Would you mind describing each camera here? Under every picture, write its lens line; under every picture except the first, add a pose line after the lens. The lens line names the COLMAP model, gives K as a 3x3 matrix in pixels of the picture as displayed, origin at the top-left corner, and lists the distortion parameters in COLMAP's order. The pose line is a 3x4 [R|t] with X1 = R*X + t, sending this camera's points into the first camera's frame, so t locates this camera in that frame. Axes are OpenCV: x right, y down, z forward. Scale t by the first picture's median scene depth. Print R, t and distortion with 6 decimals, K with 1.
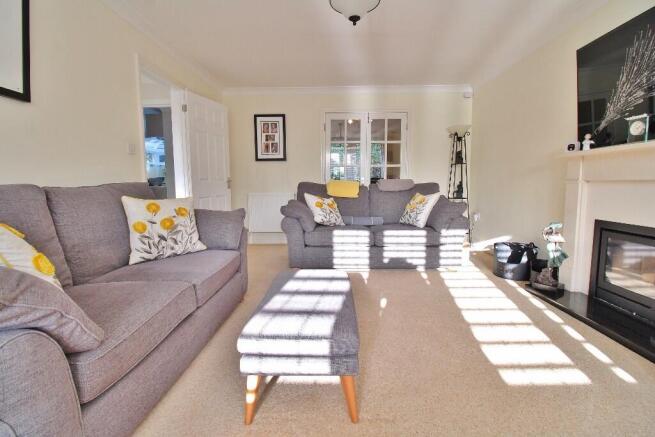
lens RADIAL K [[307.8, 0, 325.3], [0, 307.8, 215.2], [0, 0, 1]] dist [0.001314, -0.013905]
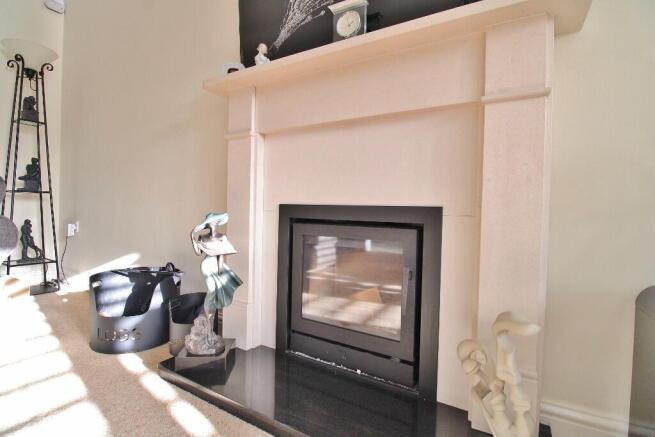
lens RADIAL K [[307.8, 0, 325.3], [0, 307.8, 215.2], [0, 0, 1]] dist [0.001314, -0.013905]
pose [[0.487435, 0.010261, 0.873099, 0.411407], [0.060388, 0.997141, -0.045432, 0.057130], [-0.871069, 0.074870, 0.485421, 0.611129]]
